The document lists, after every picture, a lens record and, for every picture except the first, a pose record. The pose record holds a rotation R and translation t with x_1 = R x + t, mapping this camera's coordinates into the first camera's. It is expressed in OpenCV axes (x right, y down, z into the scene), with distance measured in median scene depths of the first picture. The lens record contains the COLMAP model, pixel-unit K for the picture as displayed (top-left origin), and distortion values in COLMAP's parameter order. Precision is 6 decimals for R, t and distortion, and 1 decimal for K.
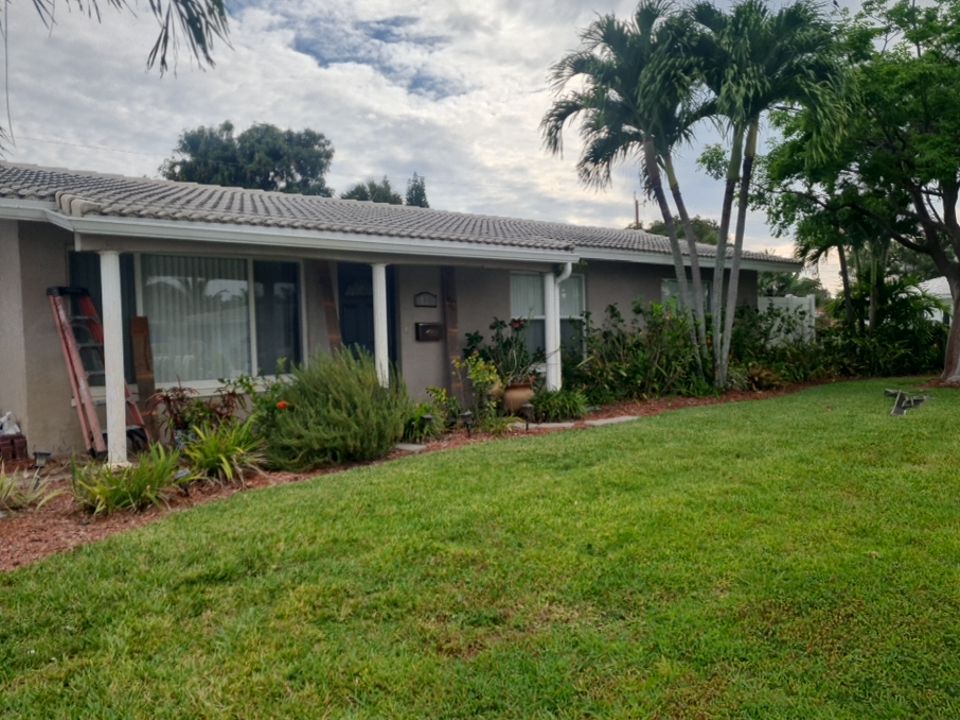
lens RADIAL K [[820.5, 0, 480.0], [0, 820.5, 360.0], [0, 0, 1]] dist [0.072305, -0.016993]
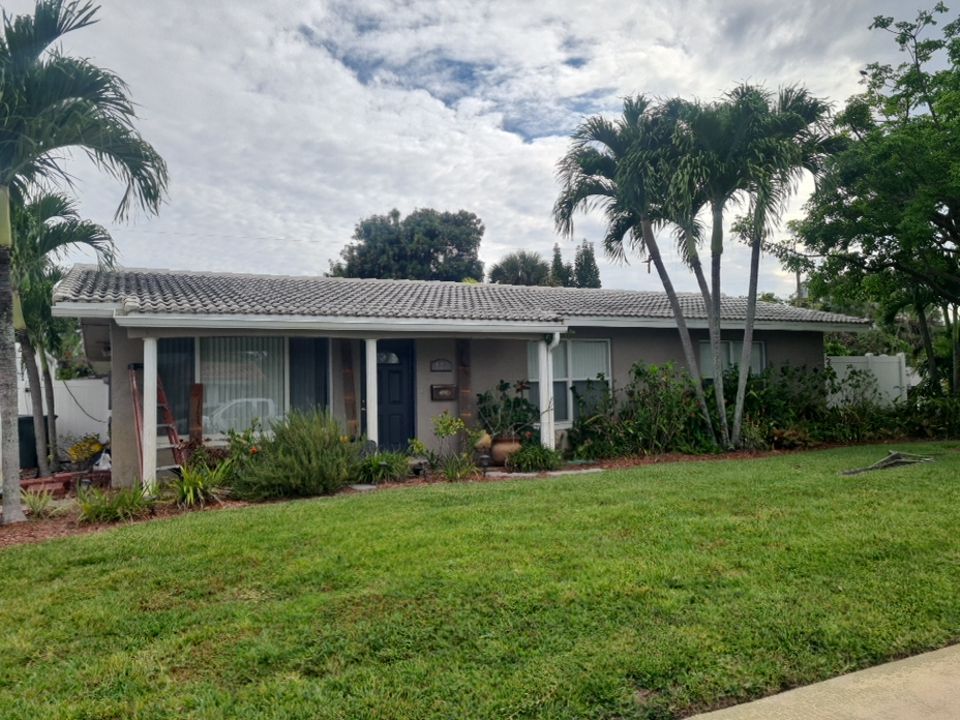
lens RADIAL K [[820.5, 0, 480.0], [0, 820.5, 360.0], [0, 0, 1]] dist [0.072305, -0.016993]
pose [[0.958816, -0.014476, -0.283660, 0.132829], [-0.005149, 0.997650, -0.068317, -0.000658], [0.283982, 0.066964, 0.956488, -0.047131]]
